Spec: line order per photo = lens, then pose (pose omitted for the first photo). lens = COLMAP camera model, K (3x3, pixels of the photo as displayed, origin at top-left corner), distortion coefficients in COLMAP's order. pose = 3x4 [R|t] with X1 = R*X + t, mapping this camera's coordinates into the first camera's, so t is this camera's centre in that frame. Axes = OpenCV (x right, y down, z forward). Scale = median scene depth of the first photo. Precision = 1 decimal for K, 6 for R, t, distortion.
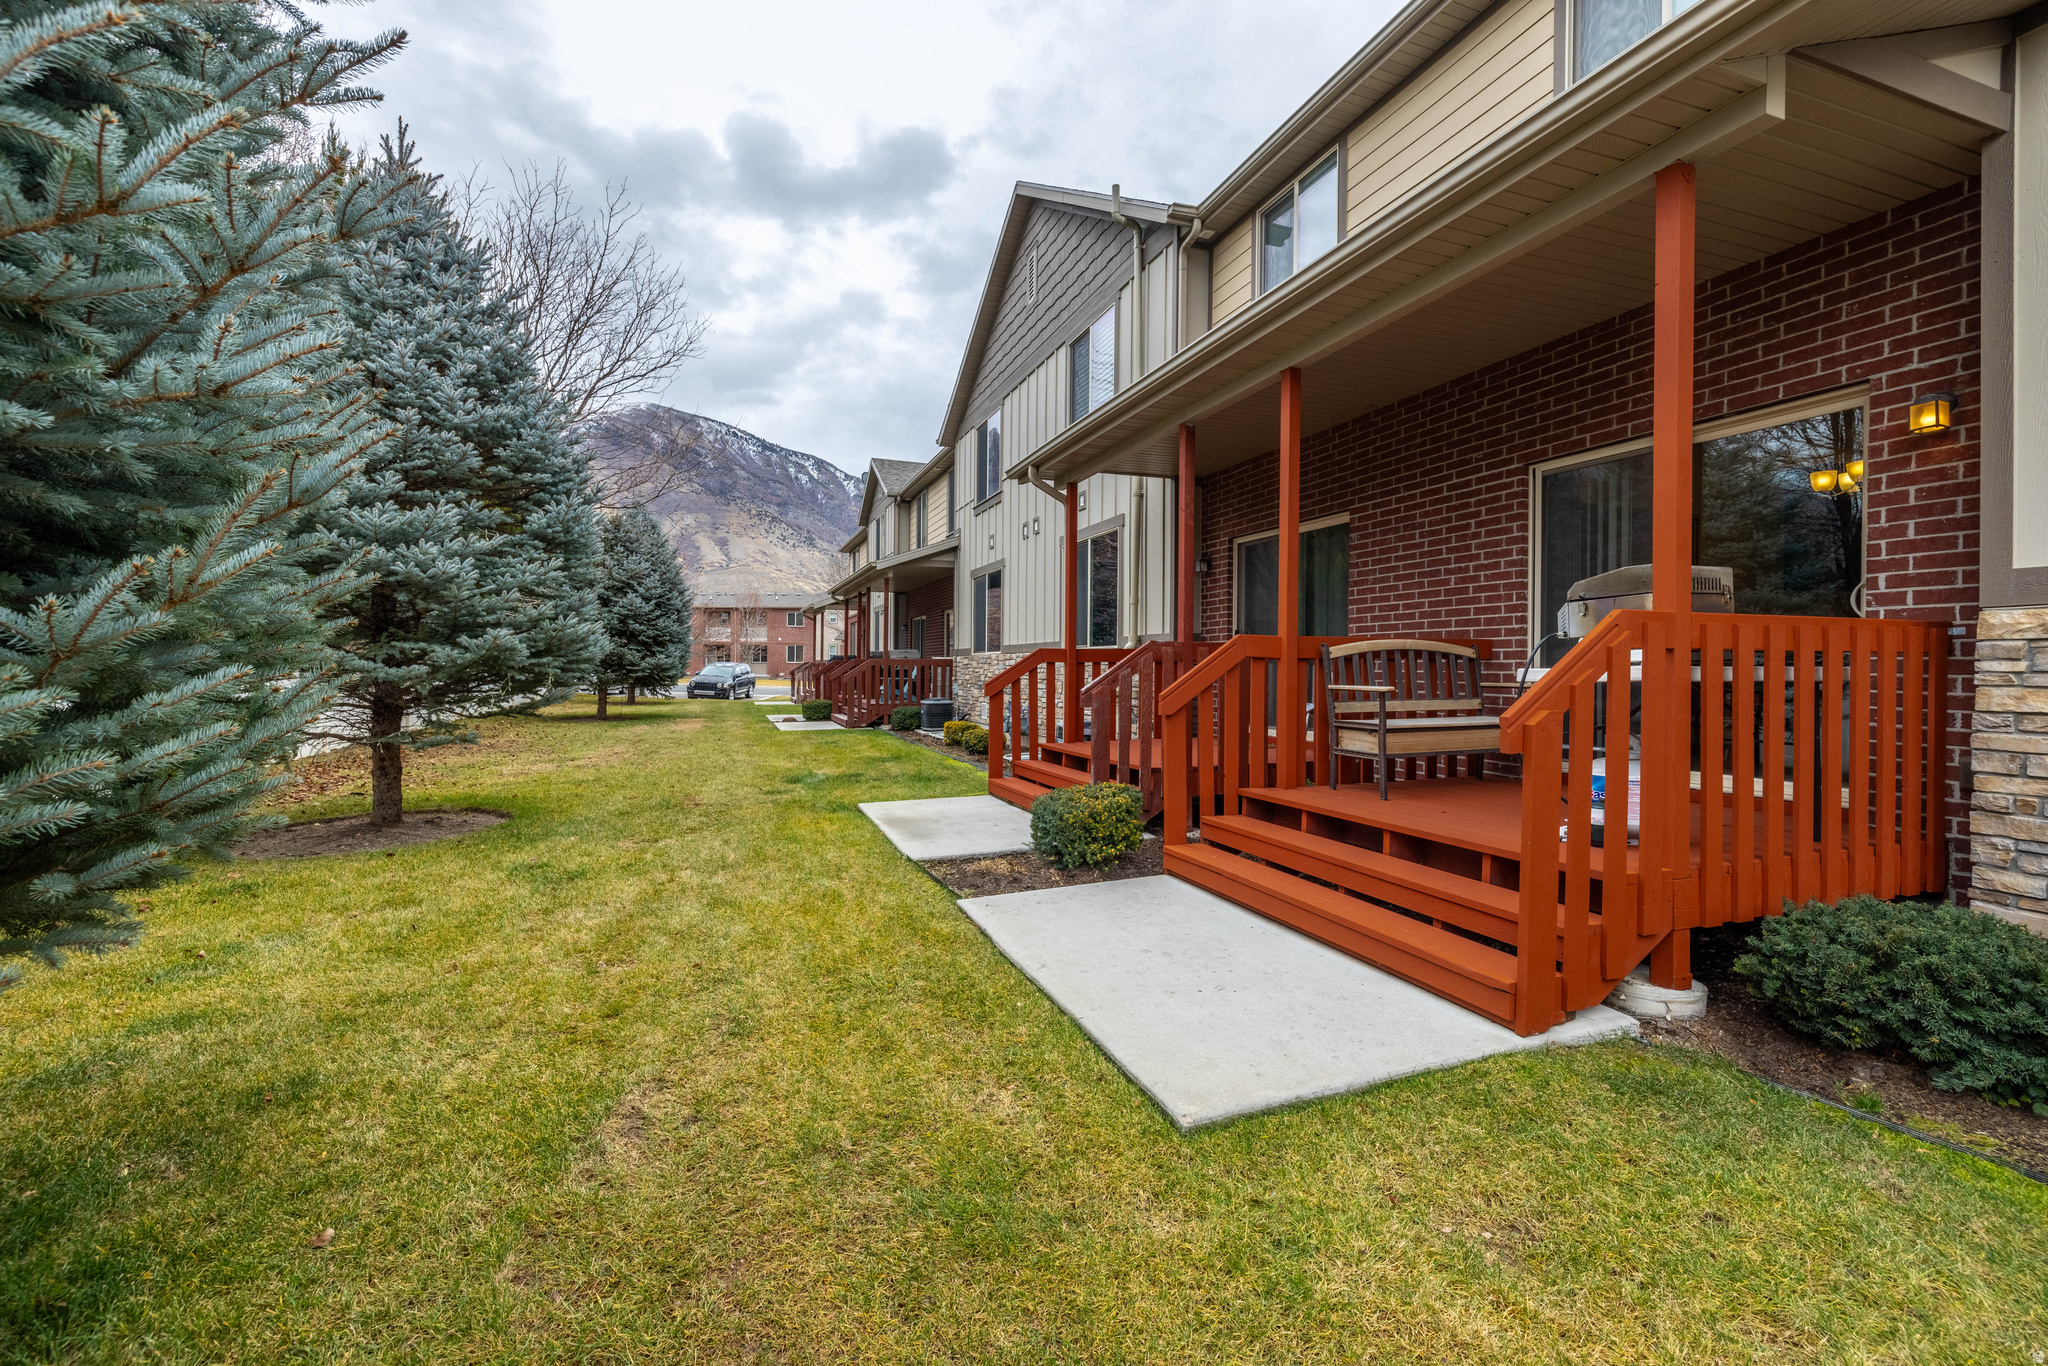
lens RADIAL K [[861.8, 0, 1025.0], [0, 861.8, 677.9], [0, 0, 1]] dist [-0.000056, 0.000020]
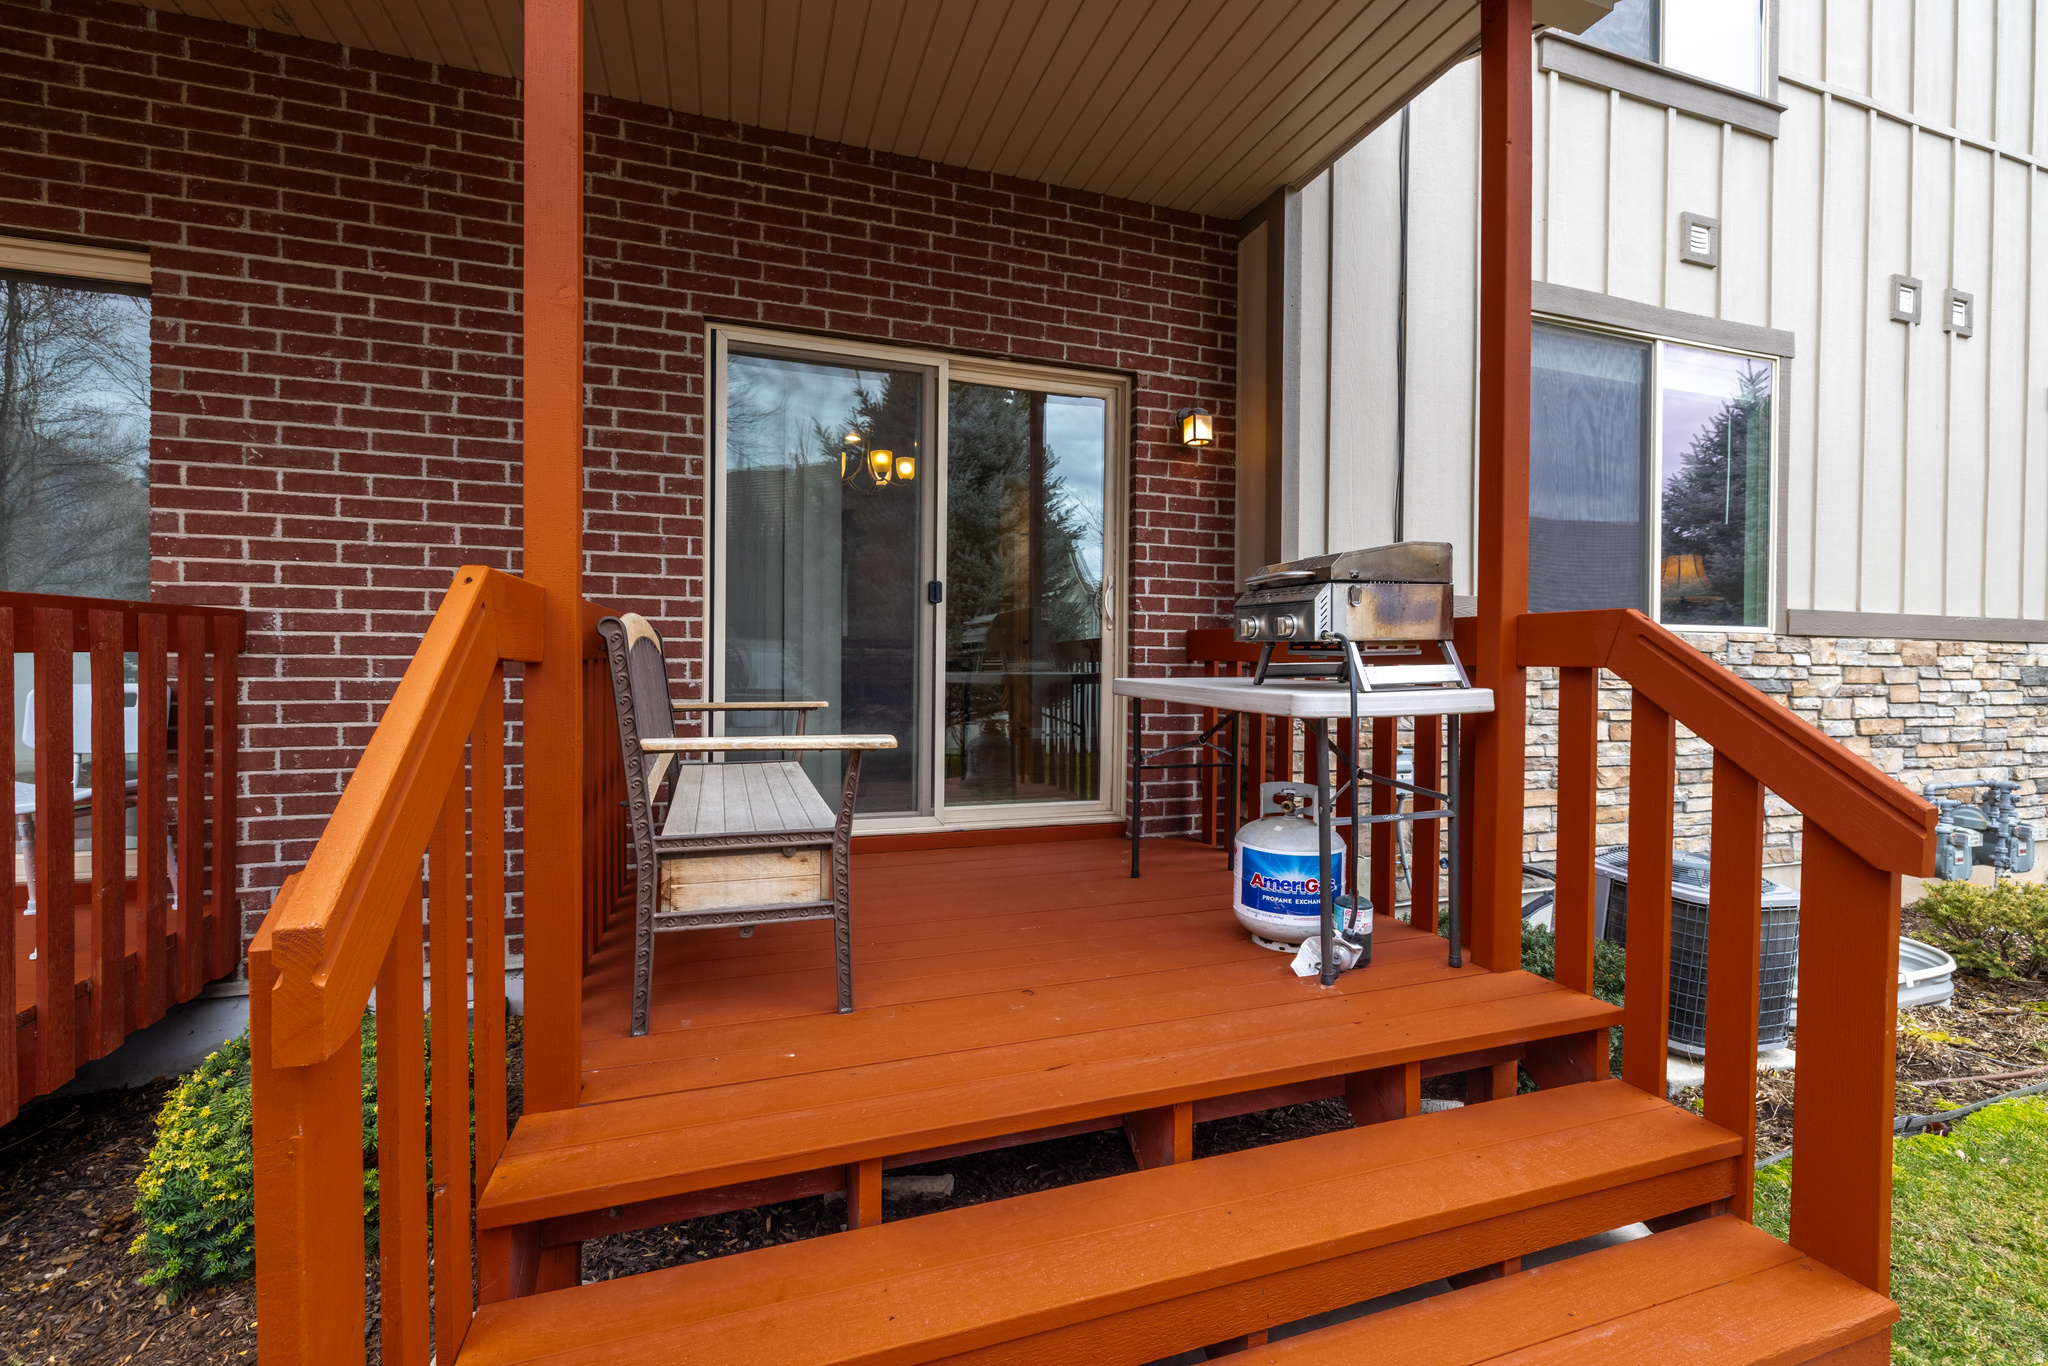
lens RADIAL K [[861.8, 0, 1013.2], [0, 861.8, 656.4], [0, 0, 1]] dist [-0.000056, 0.000020]
pose [[0.025570, -0.016263, 0.999541, 0.013703], [-0.005774, 0.999849, 0.016416, -0.044649], [-0.999656, -0.006192, 0.025472, 1.069778]]
